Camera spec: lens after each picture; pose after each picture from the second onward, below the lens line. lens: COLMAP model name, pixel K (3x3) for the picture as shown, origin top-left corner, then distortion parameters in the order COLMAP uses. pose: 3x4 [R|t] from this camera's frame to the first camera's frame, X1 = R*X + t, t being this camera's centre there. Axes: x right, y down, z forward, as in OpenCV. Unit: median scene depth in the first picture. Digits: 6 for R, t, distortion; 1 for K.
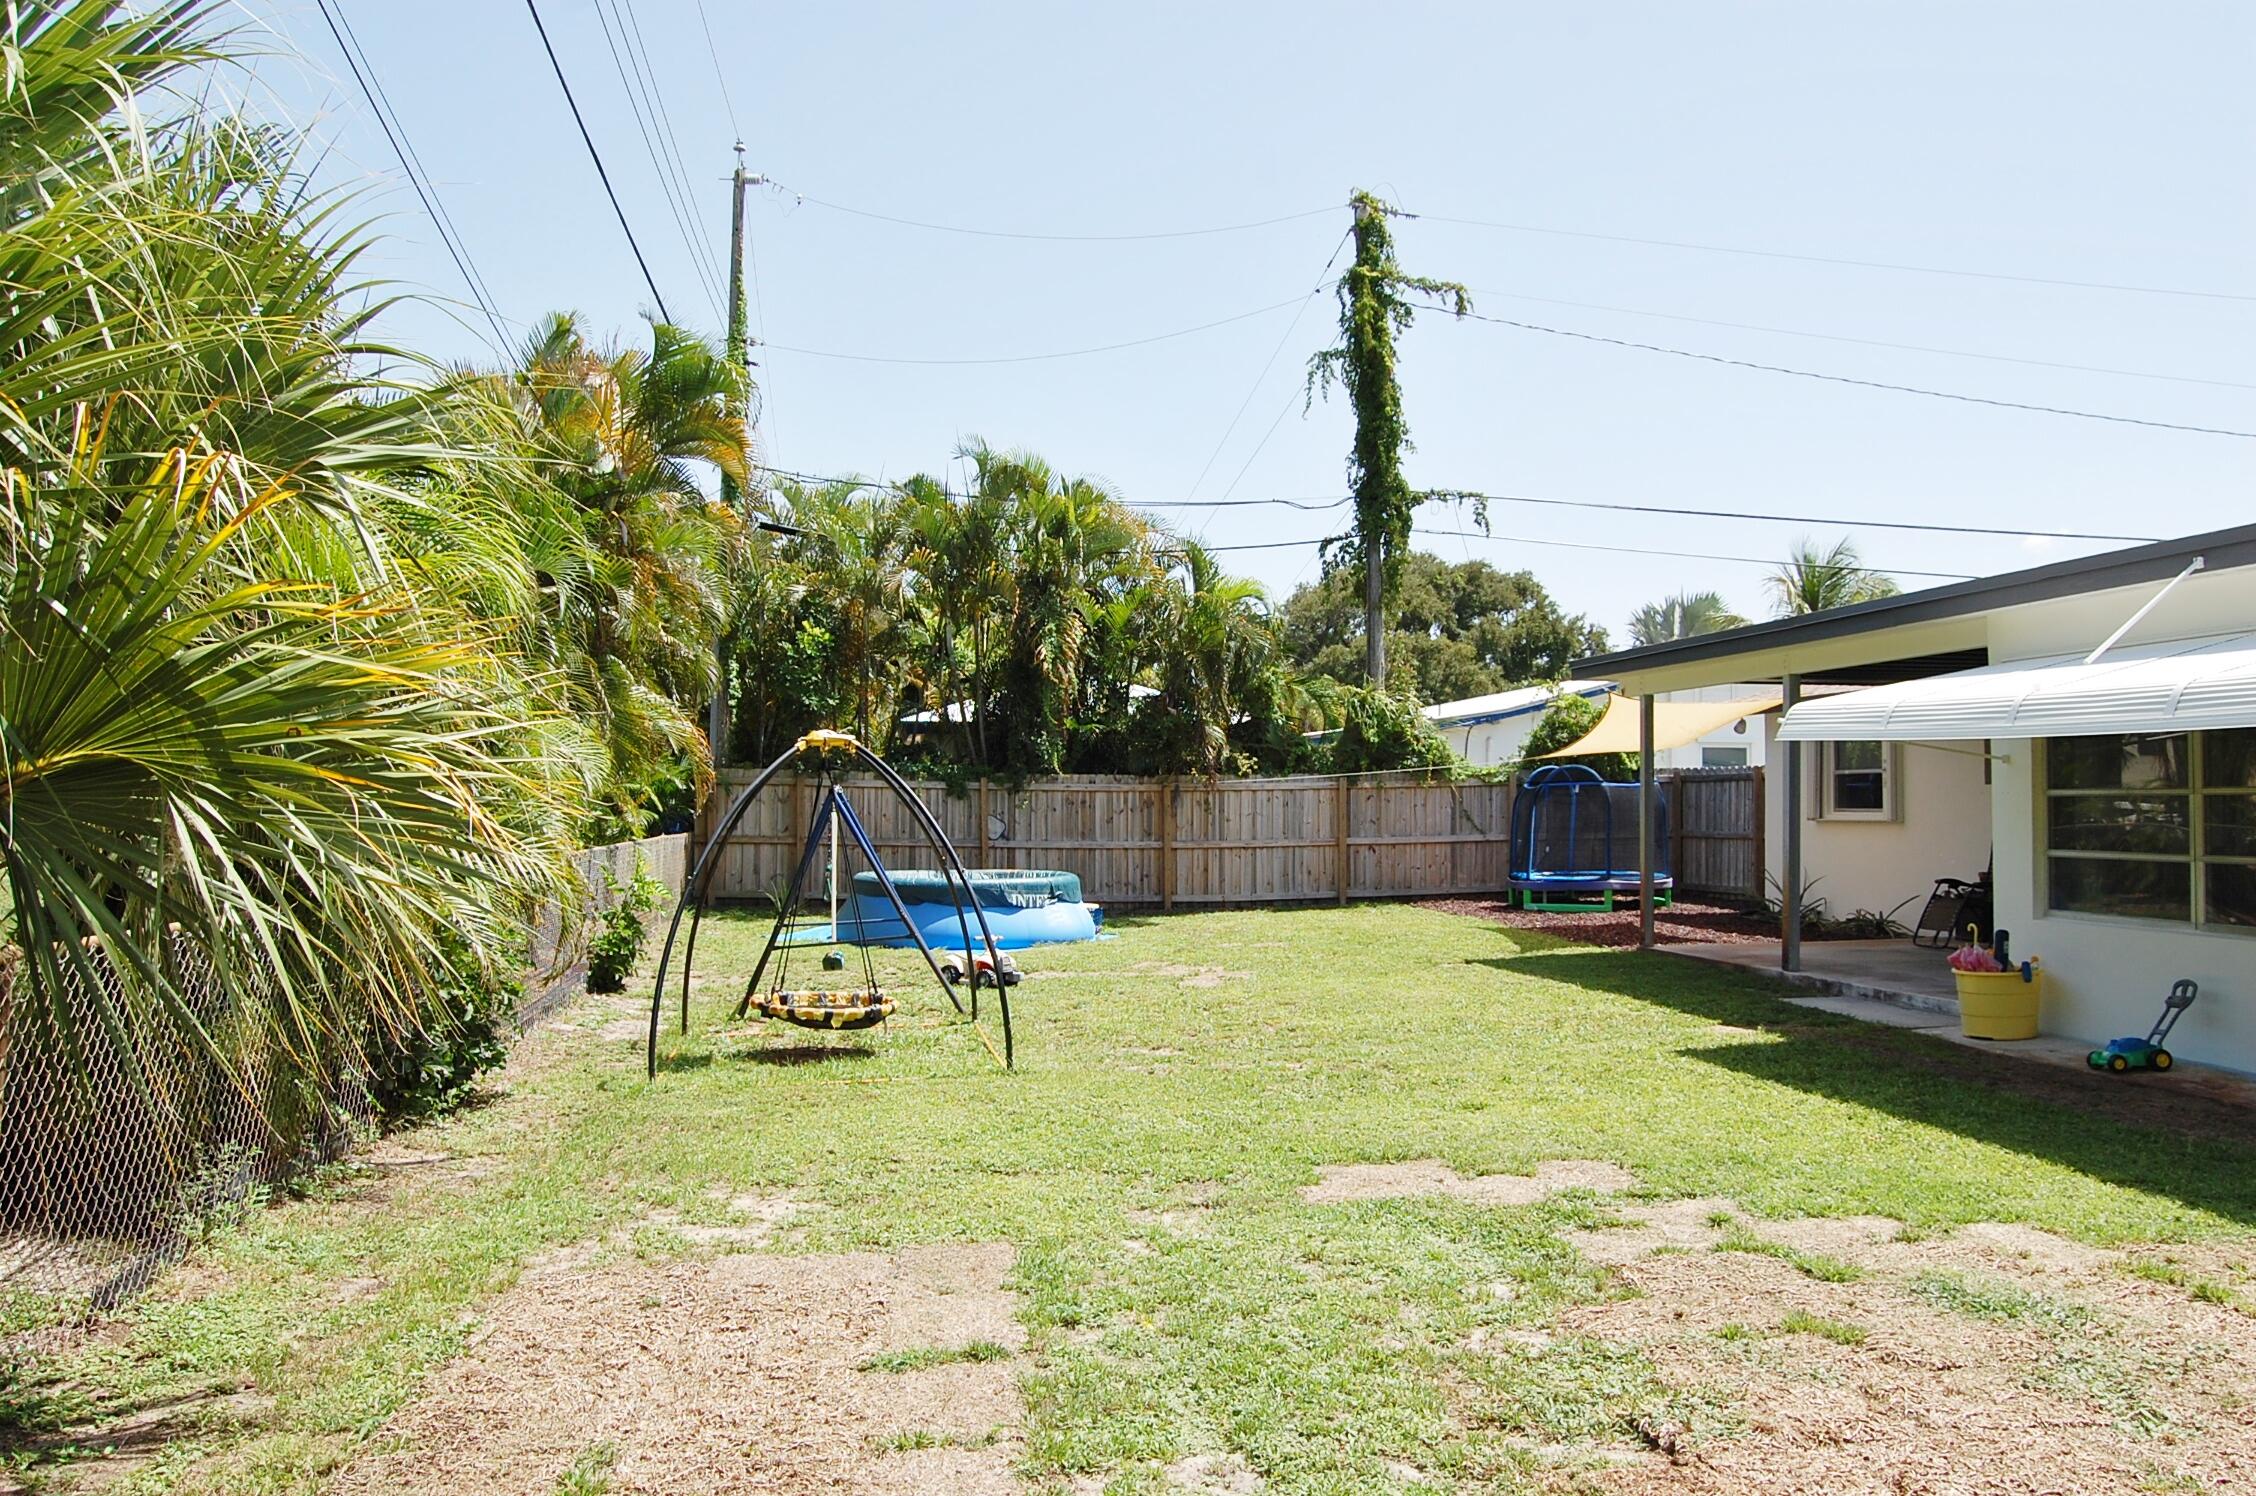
lens RADIAL K [[1762.4, 0, 1127.3], [0, 1762.4, 750.2], [0, 0, 1]] dist [-0.092665, 0.033479]
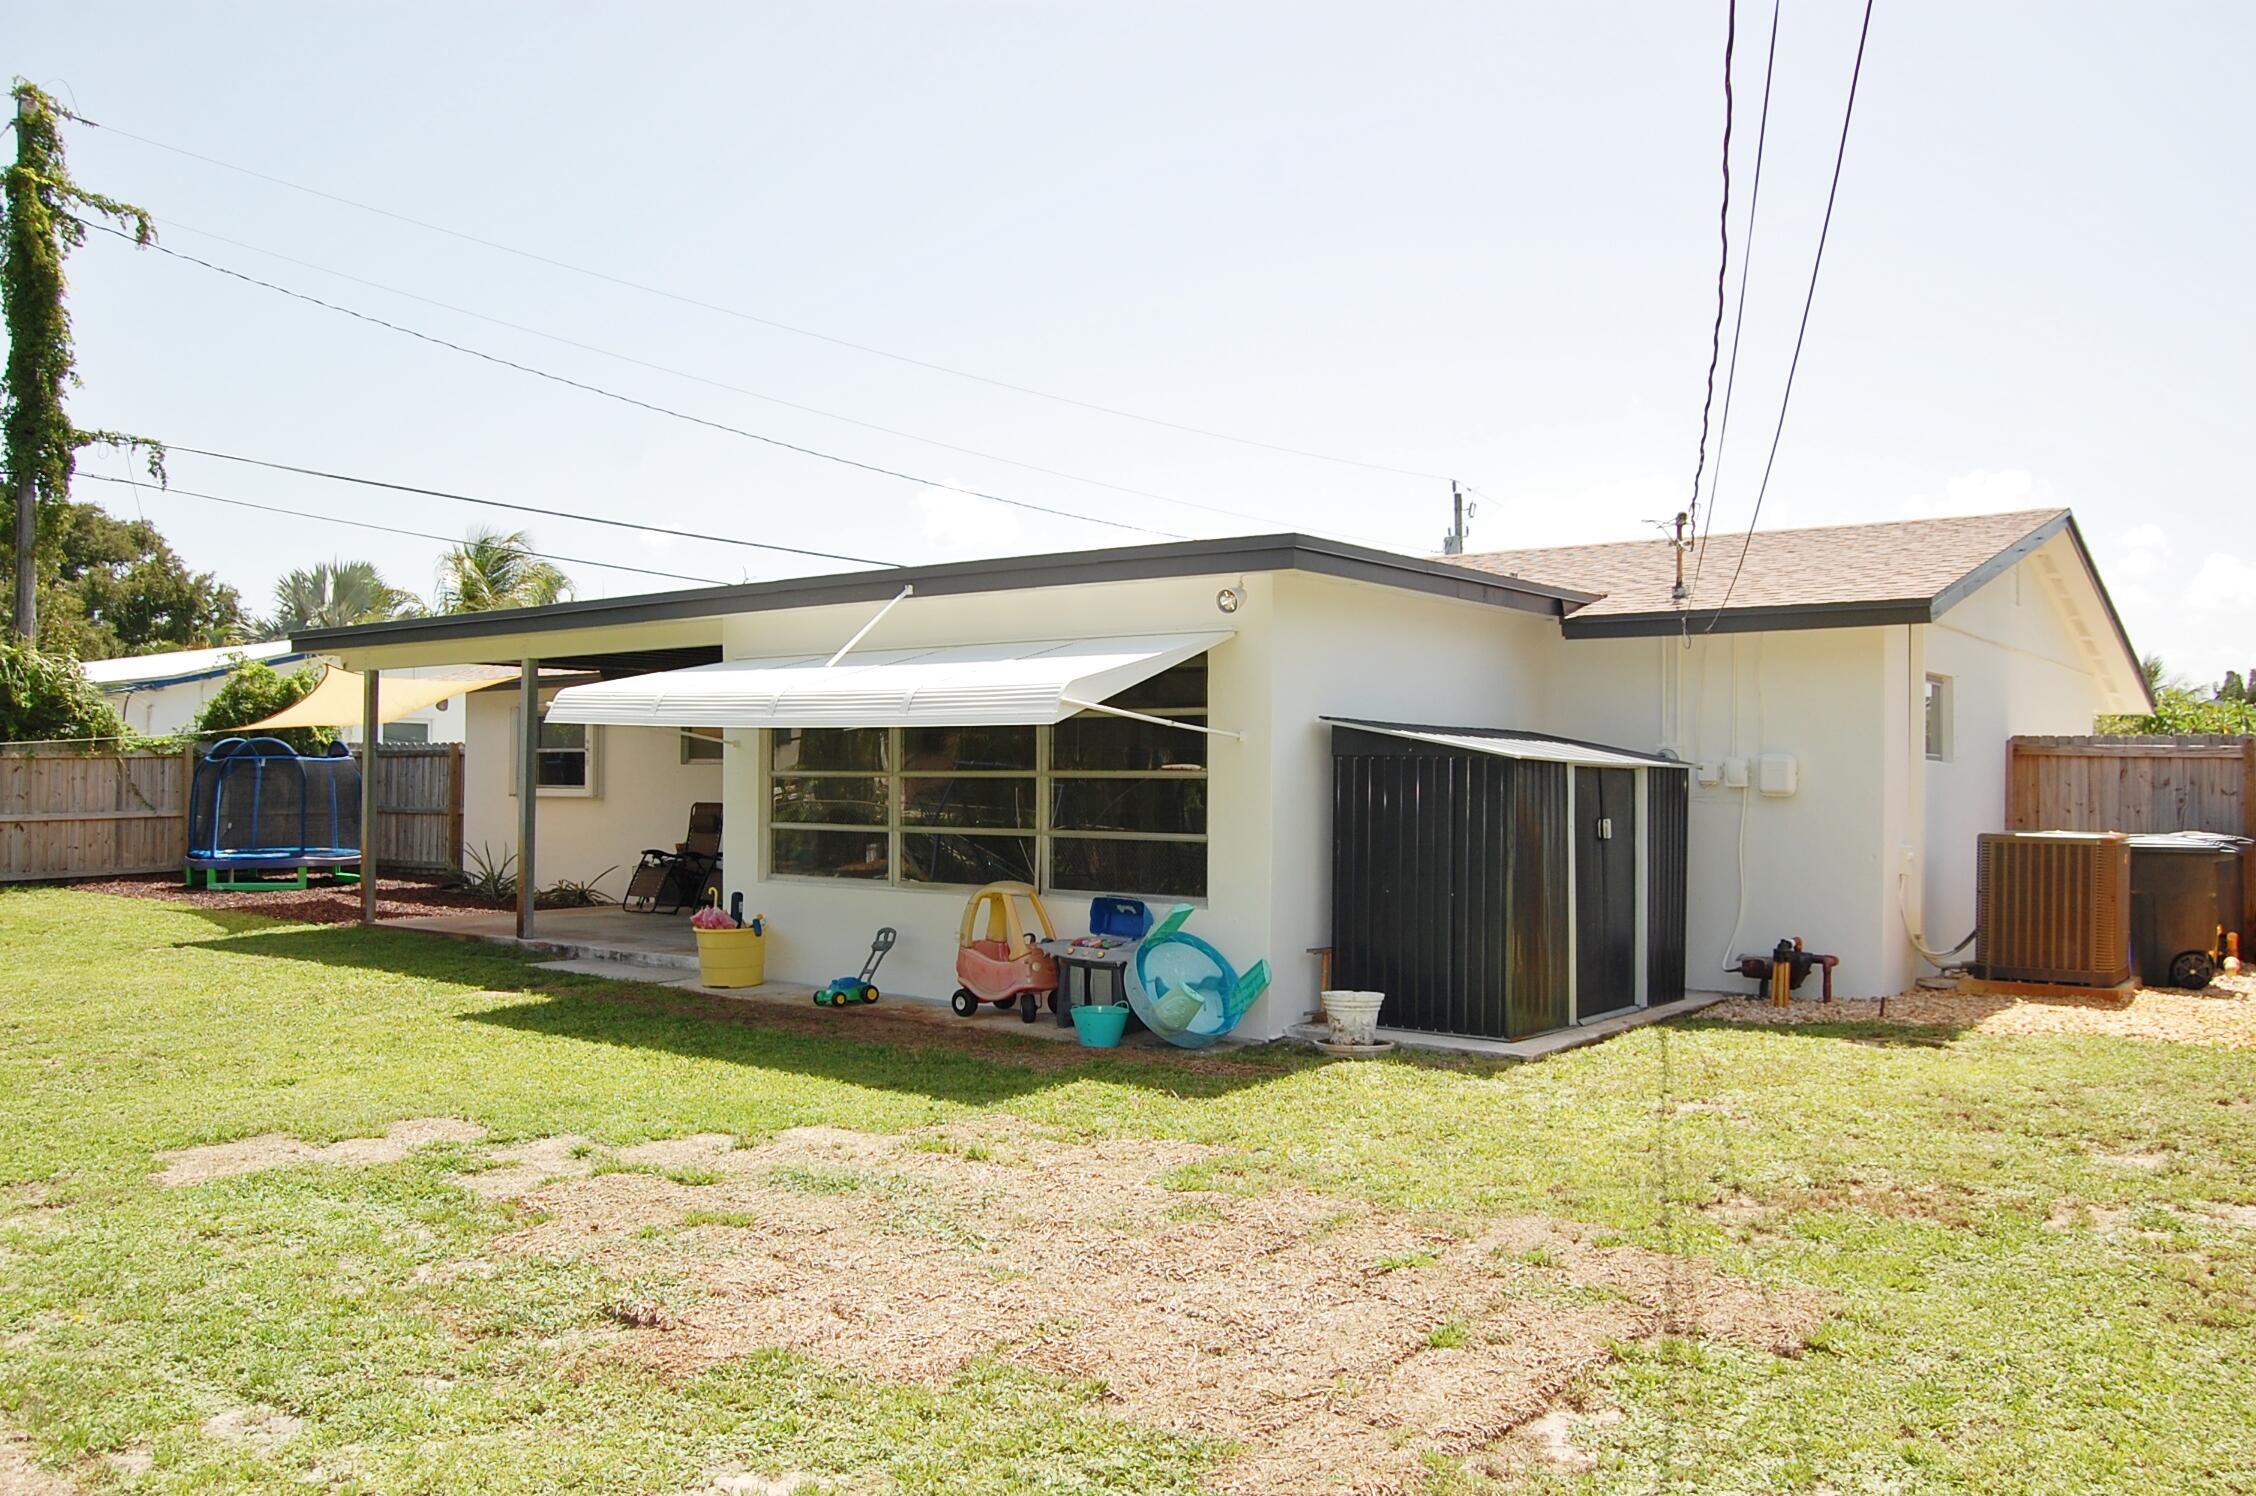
lens RADIAL K [[1762.4, 0, 1133.7], [0, 1762.4, 756.3], [0, 0, 1]] dist [-0.092665, 0.033479]
pose [[0.731157, 0.015088, 0.682043, -0.103624], [-0.027092, 0.999609, 0.006930, -0.002191], [-0.681671, -0.023545, 0.731279, -0.039493]]
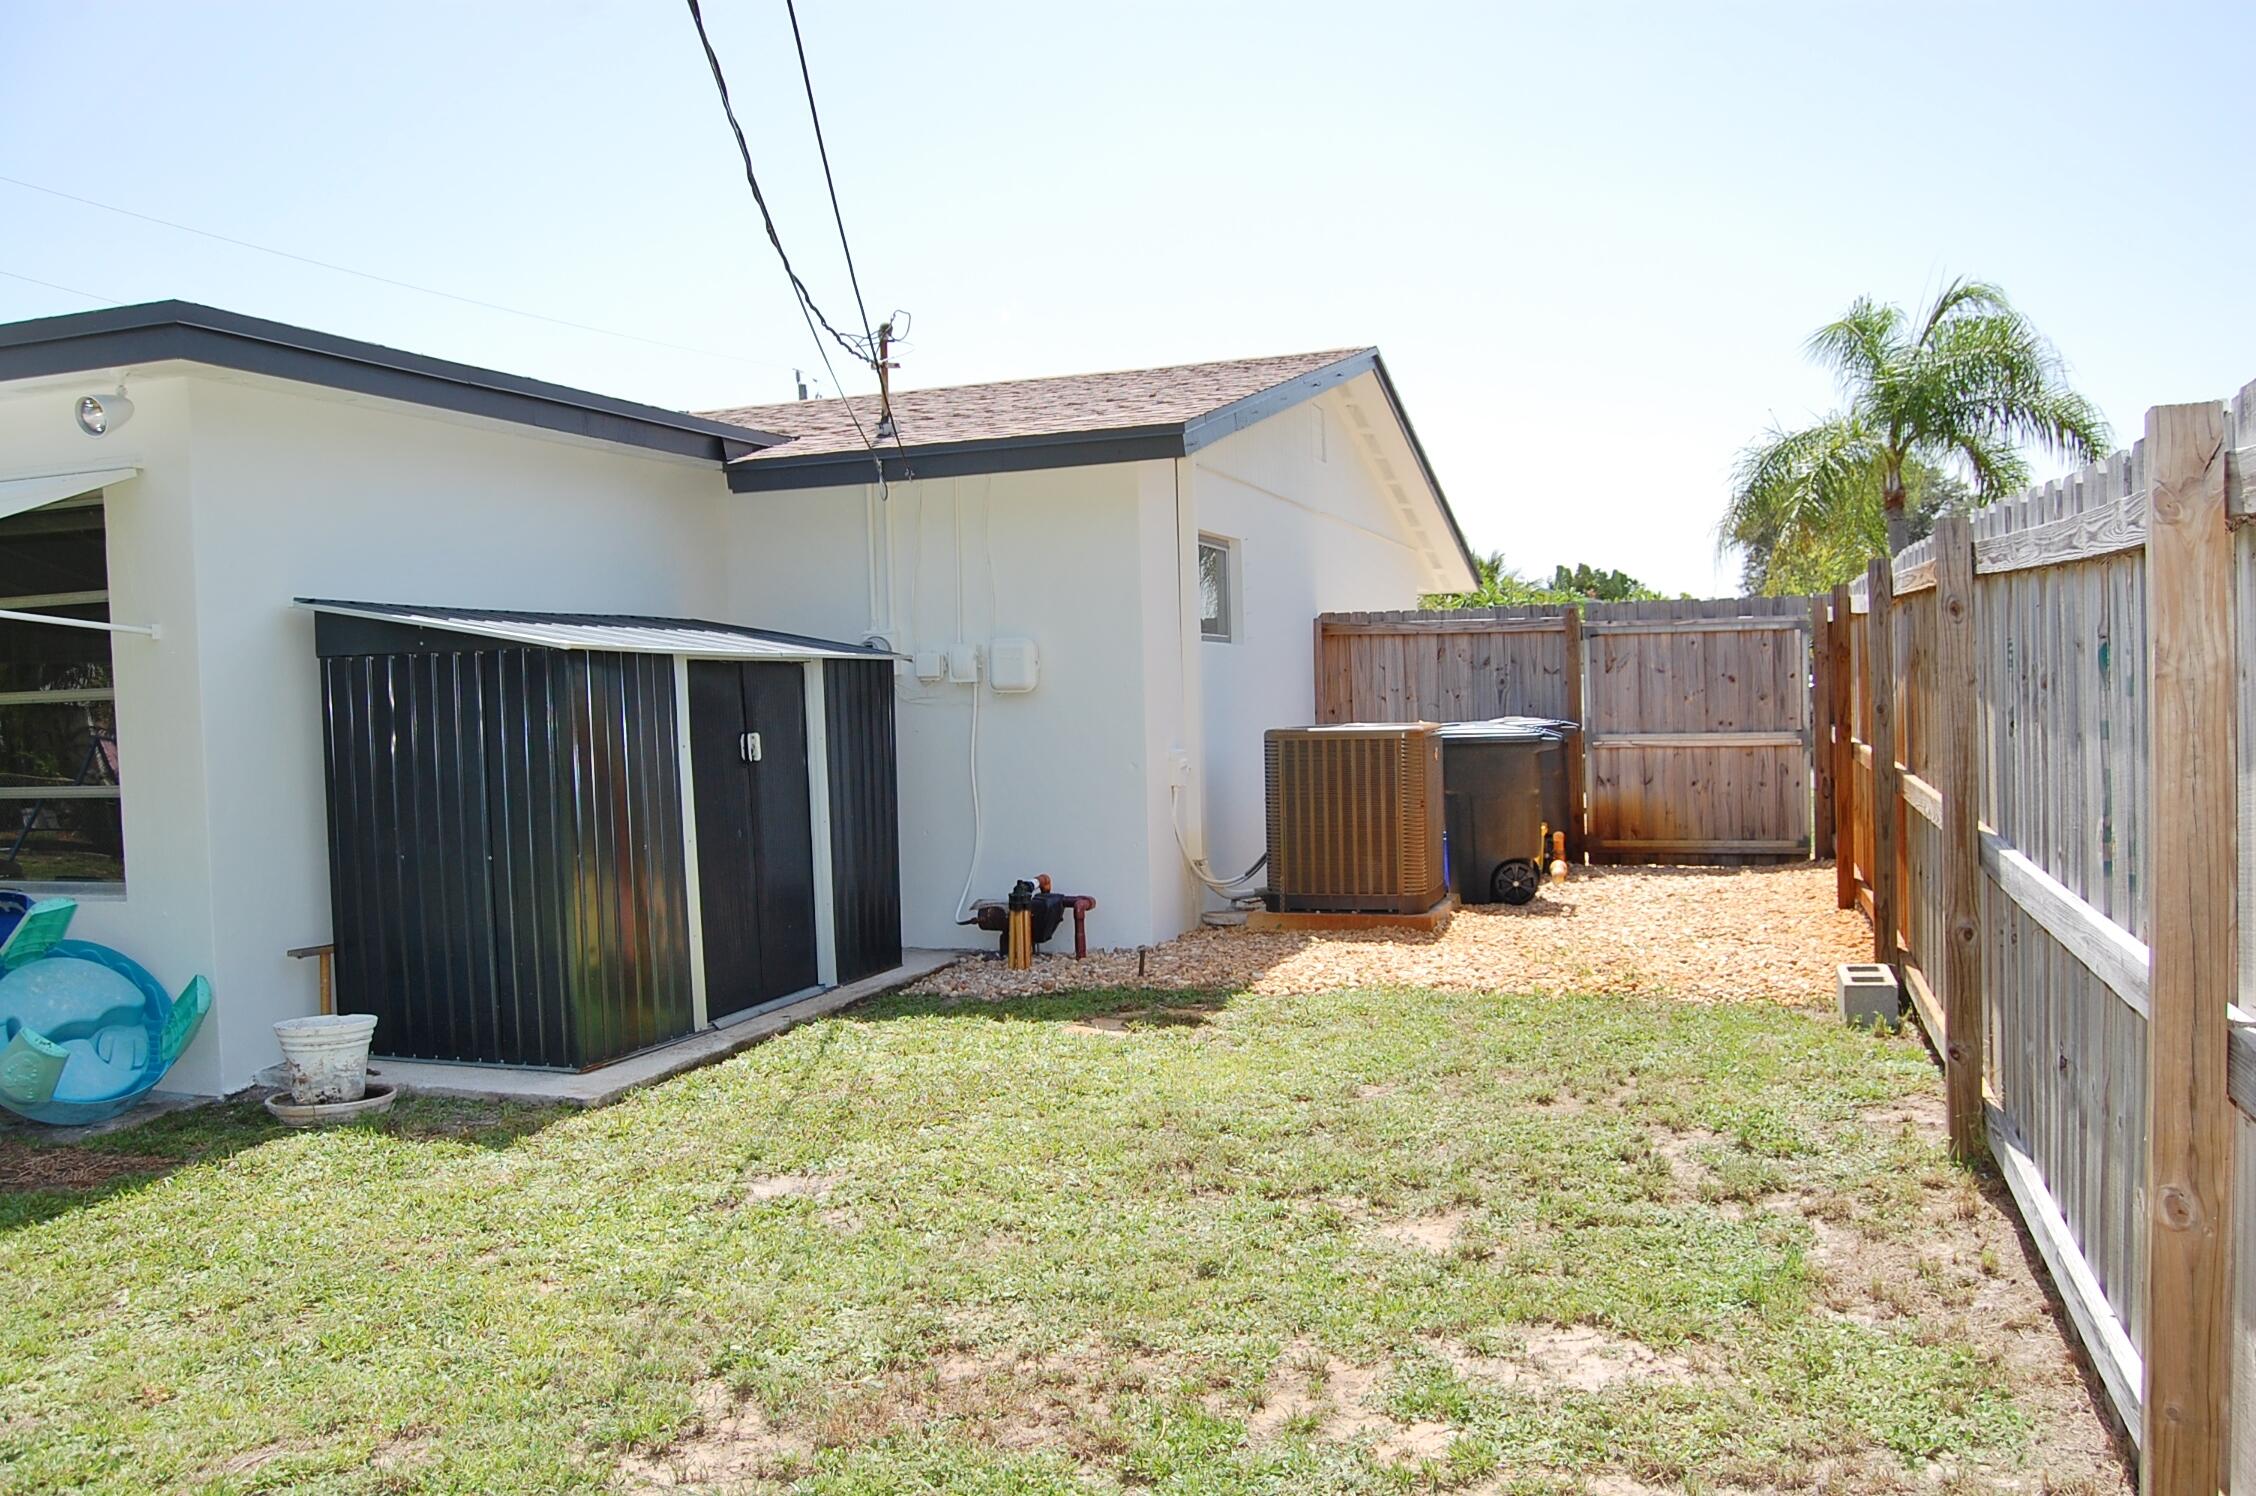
lens RADIAL K [[1762.4, 0, 1121.8], [0, 1762.4, 746.5], [0, 0, 1]] dist [-0.092665, 0.033479]
pose [[0.475266, -0.043844, 0.878749, 0.247616], [0.006045, 0.998897, 0.046569, 0.006965], [-0.879821, -0.016820, 0.475007, 0.041922]]
